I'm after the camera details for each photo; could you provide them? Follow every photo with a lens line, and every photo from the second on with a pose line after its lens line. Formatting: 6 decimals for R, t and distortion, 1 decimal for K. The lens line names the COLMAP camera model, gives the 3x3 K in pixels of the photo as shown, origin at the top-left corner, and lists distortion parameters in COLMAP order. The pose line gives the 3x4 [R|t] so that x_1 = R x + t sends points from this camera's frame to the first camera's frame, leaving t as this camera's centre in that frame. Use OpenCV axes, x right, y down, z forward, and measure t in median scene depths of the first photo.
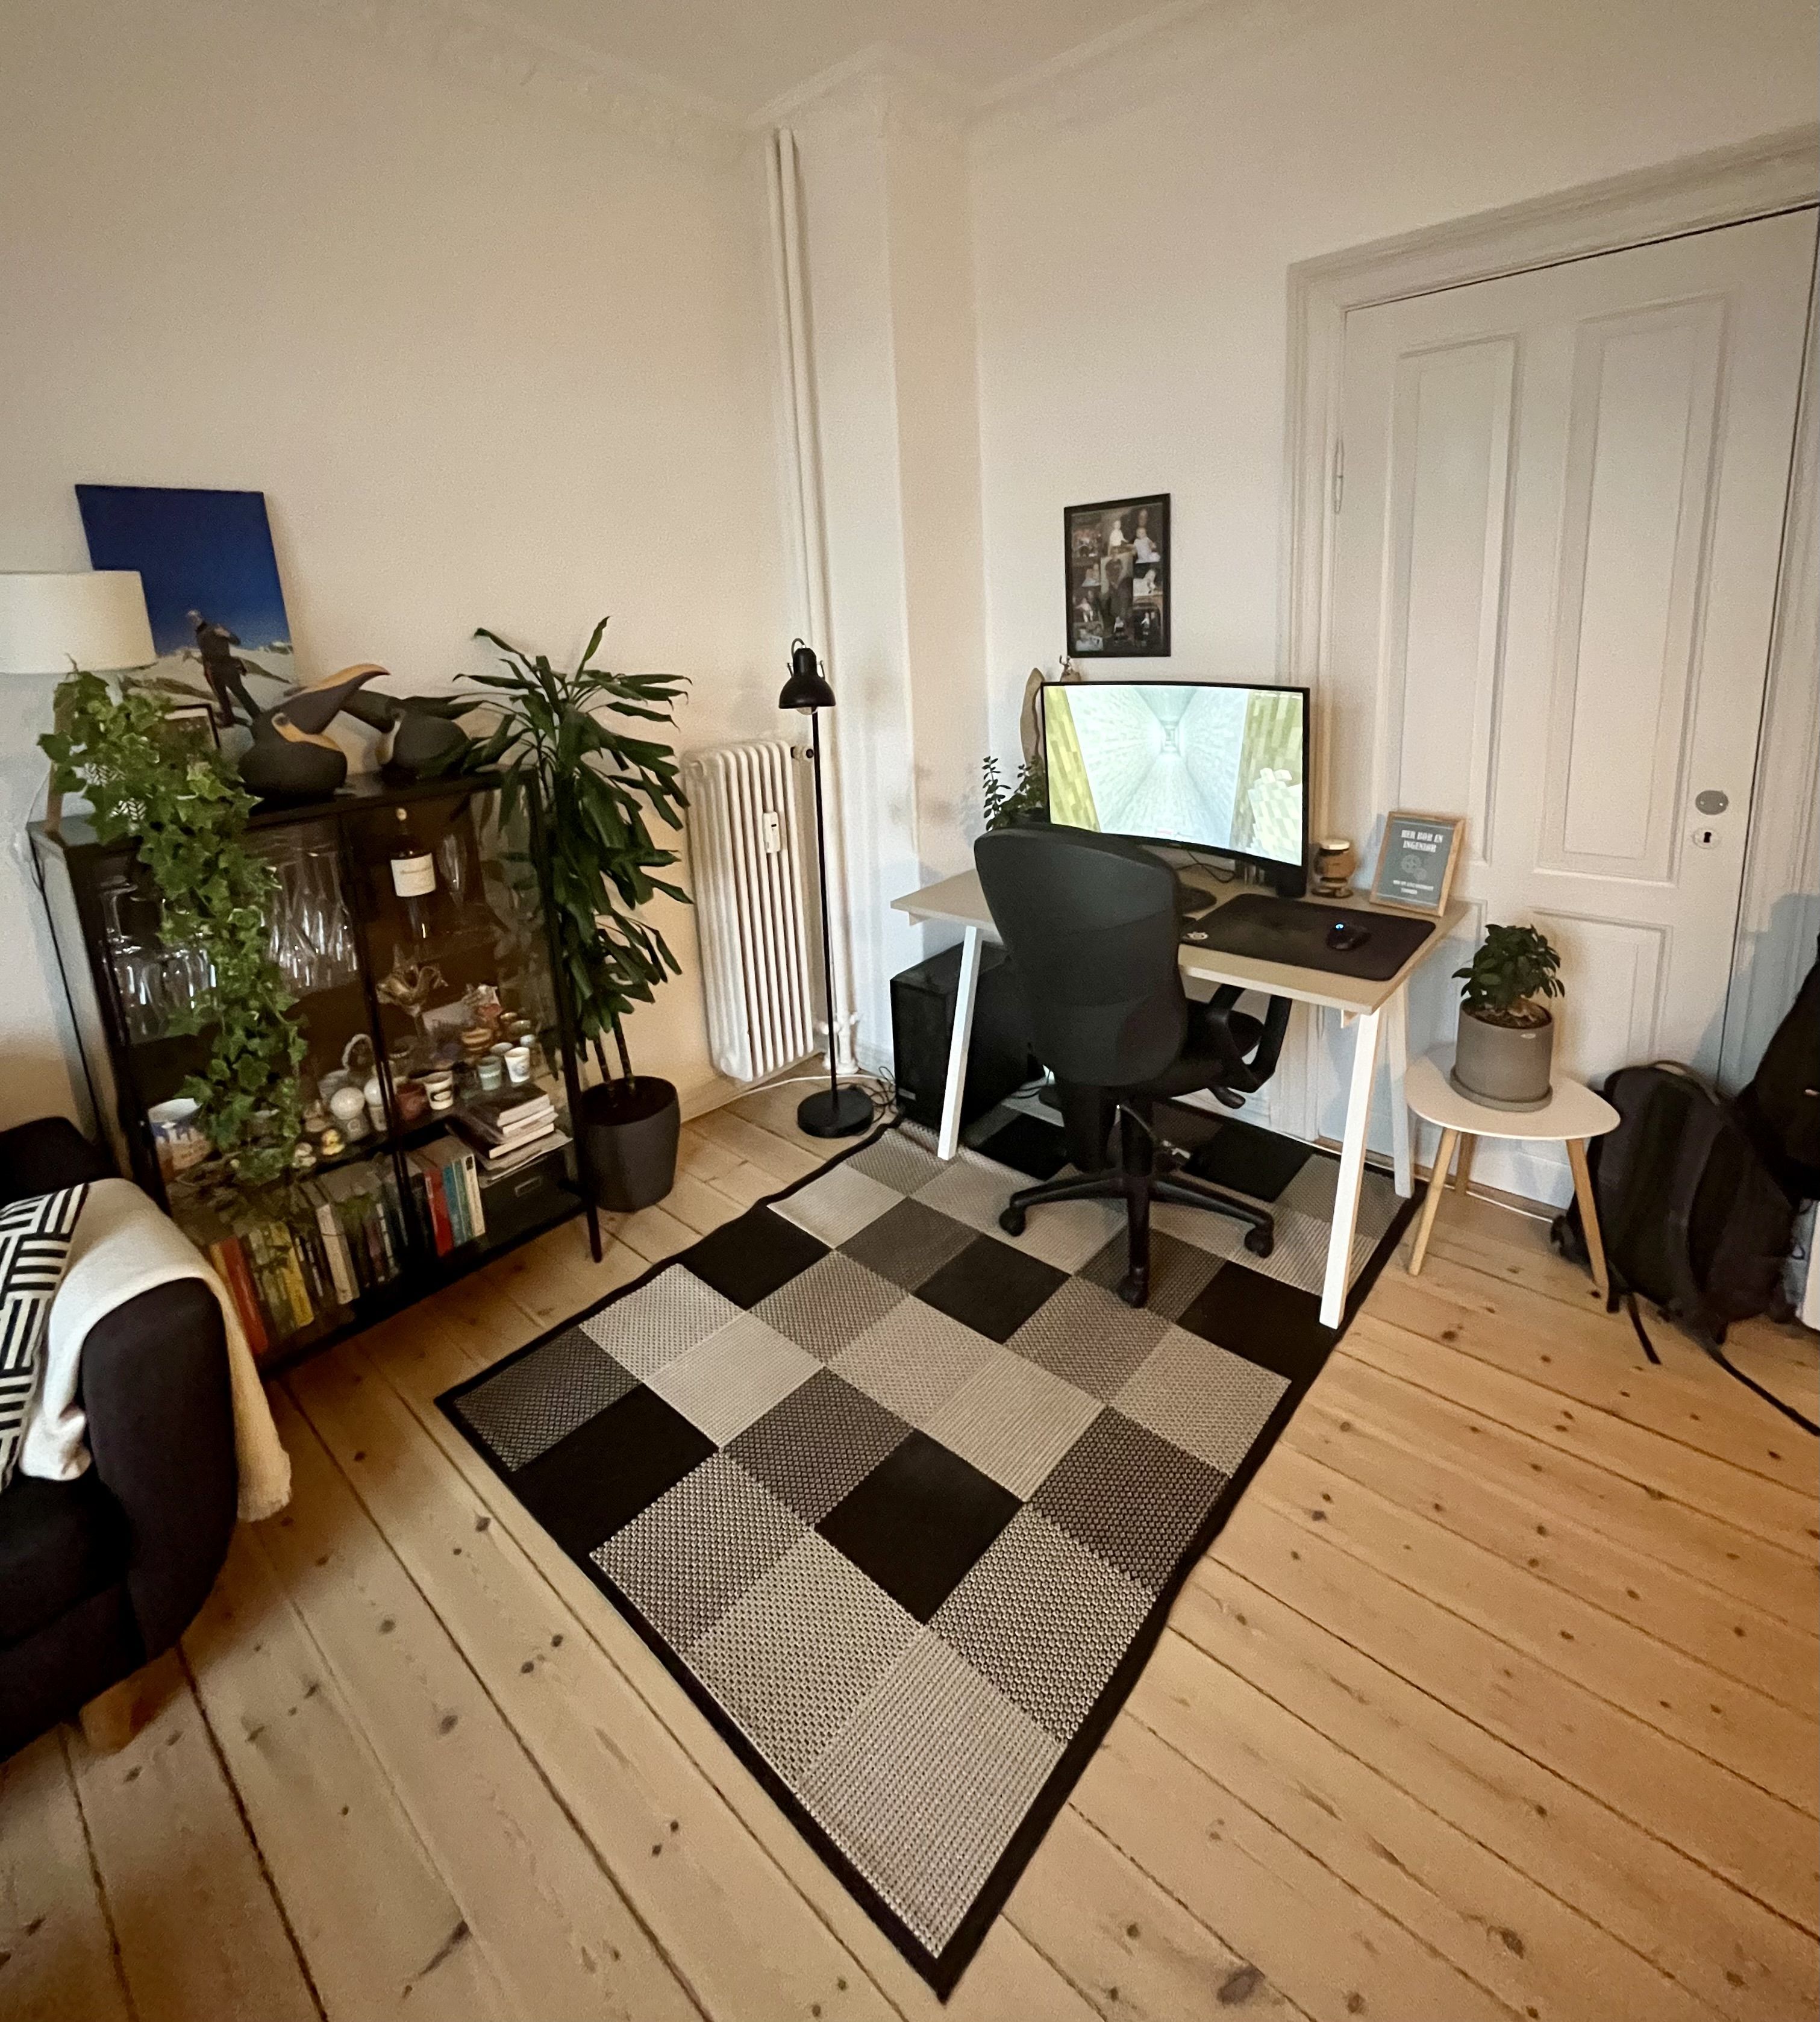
lens RADIAL K [[963.8, 0, 910.0], [0, 963.8, 1011.0], [0, 0, 1]] dist [0.000986, 0.000272]
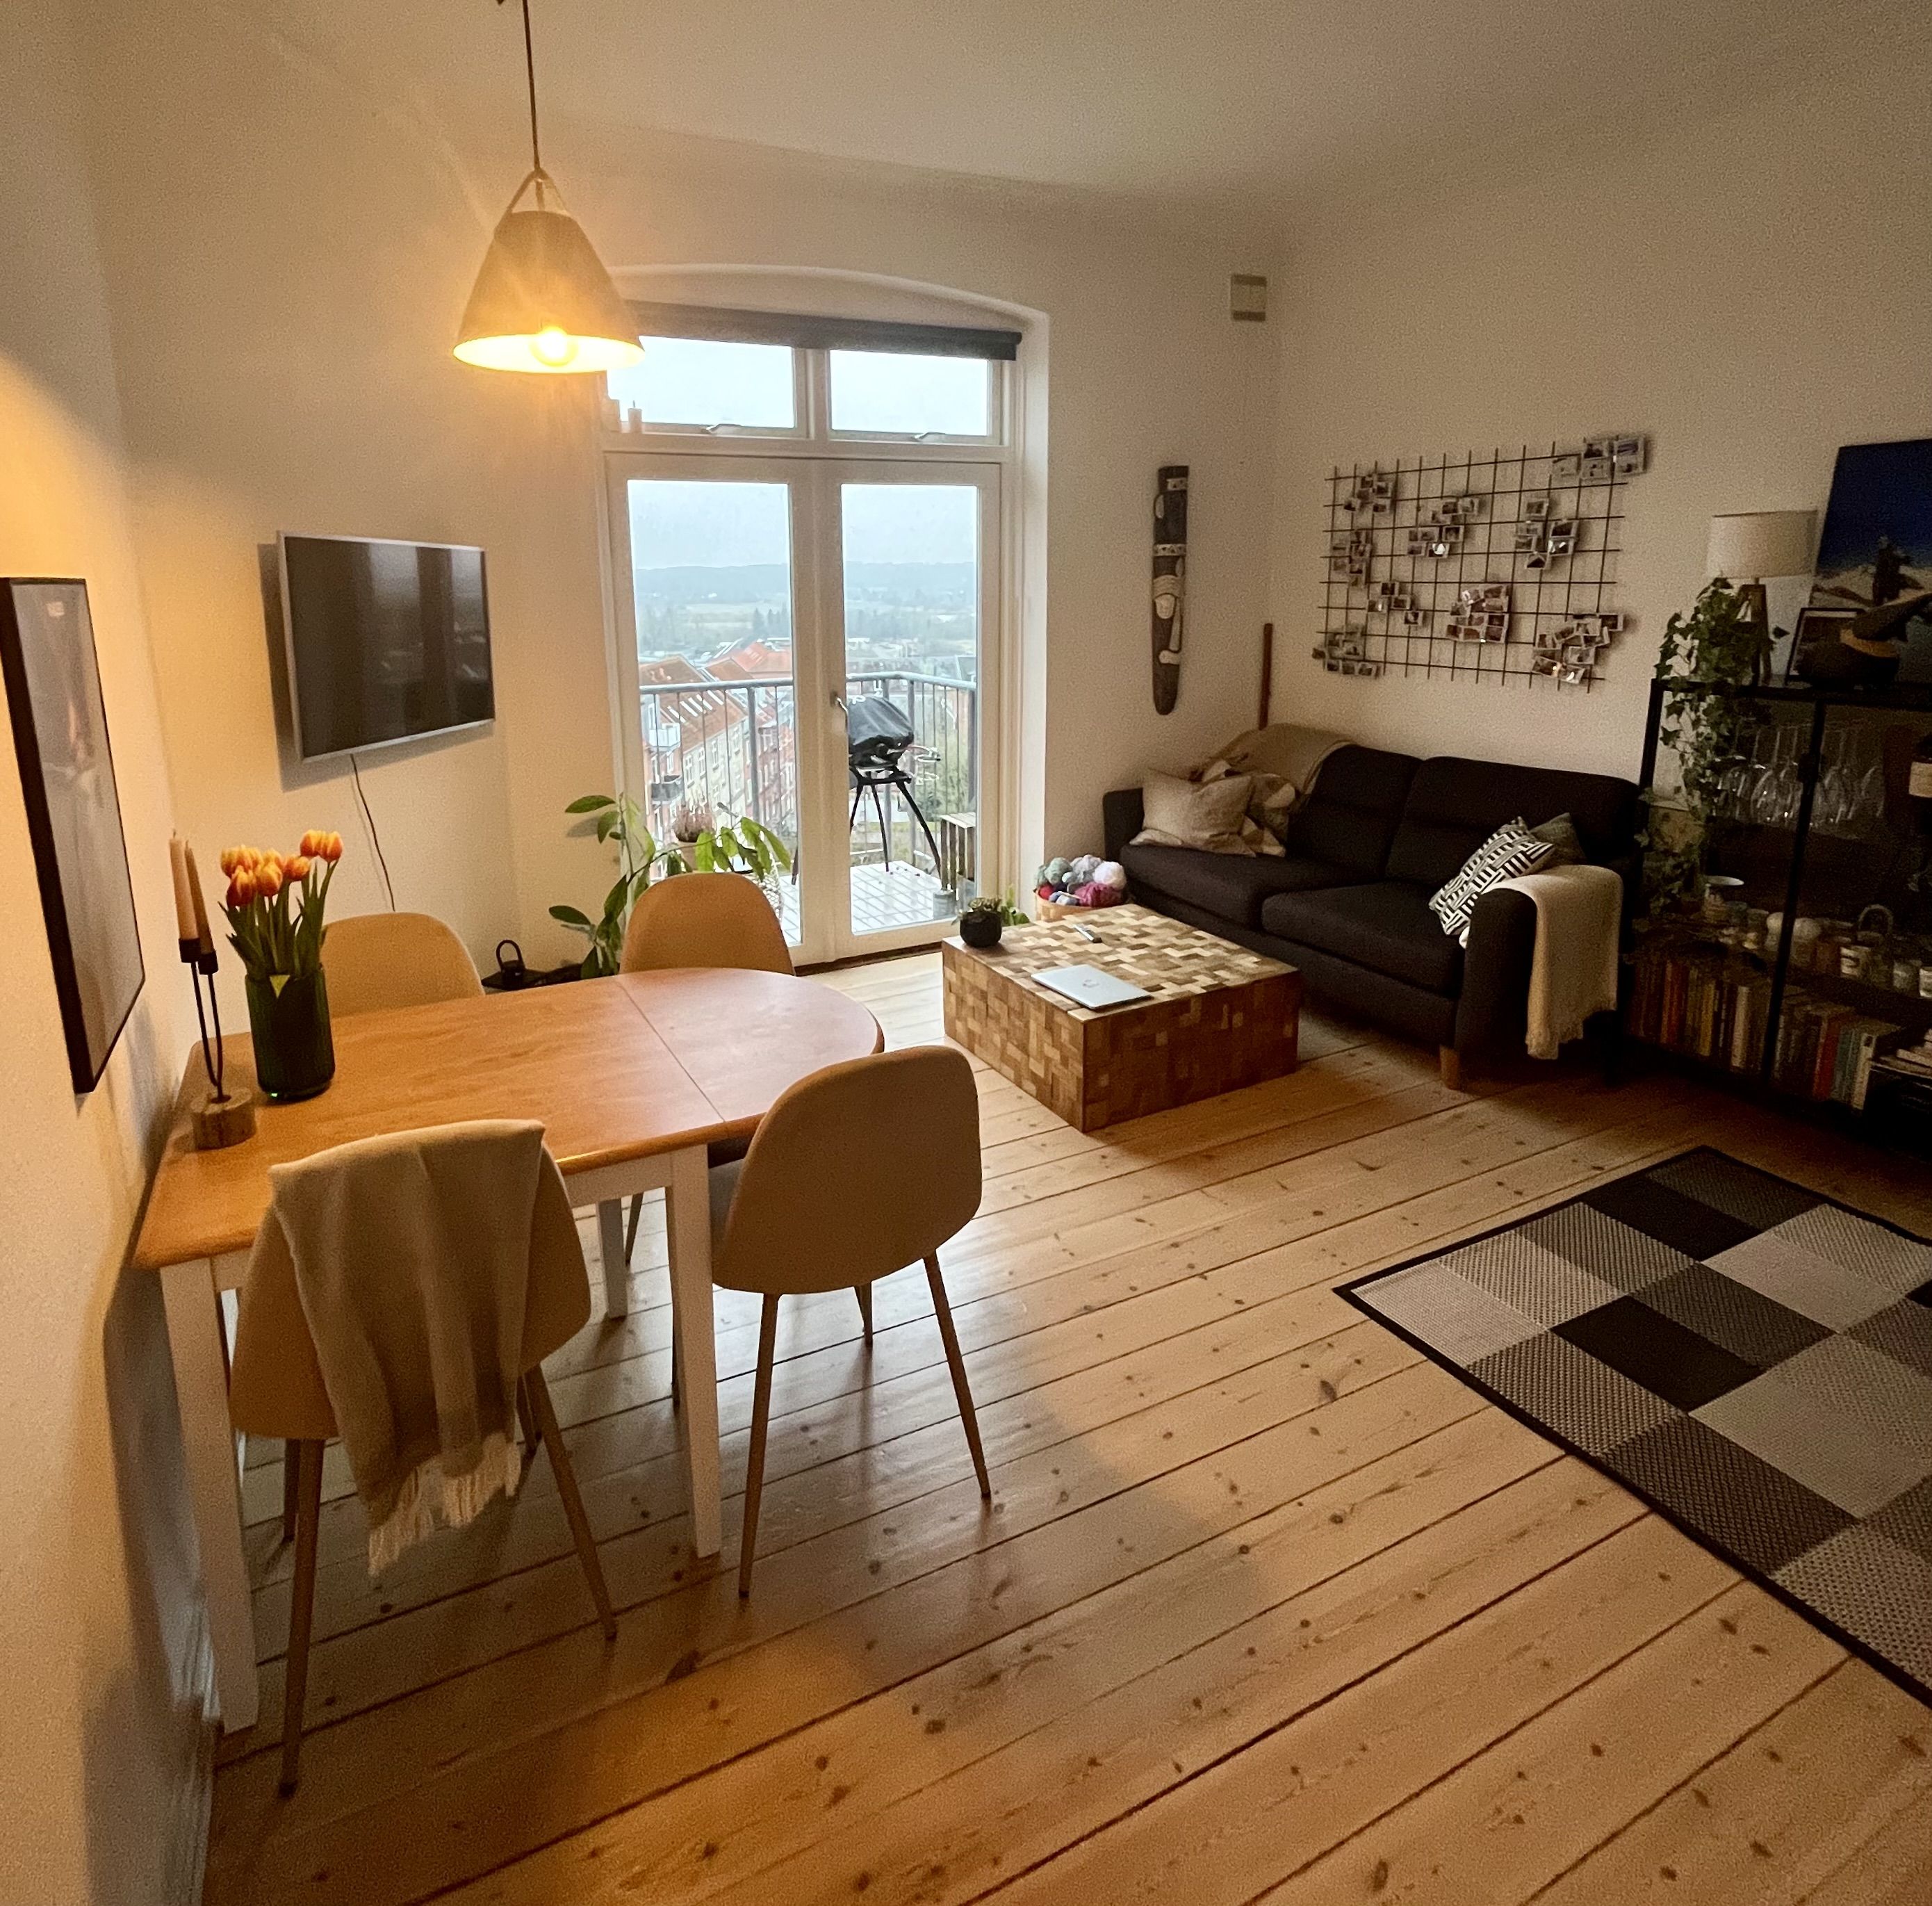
lens RADIAL K [[1162.8, 0, 966.0], [0, 1162.8, 953.0], [0, 0, 1]] dist [0.001043, 0.000224]
pose [[-0.365018, 0.320858, -0.873963, 1.380059], [-0.325956, 0.835276, 0.442793, -0.242404], [0.872075, 0.446501, -0.200305, 0.312861]]
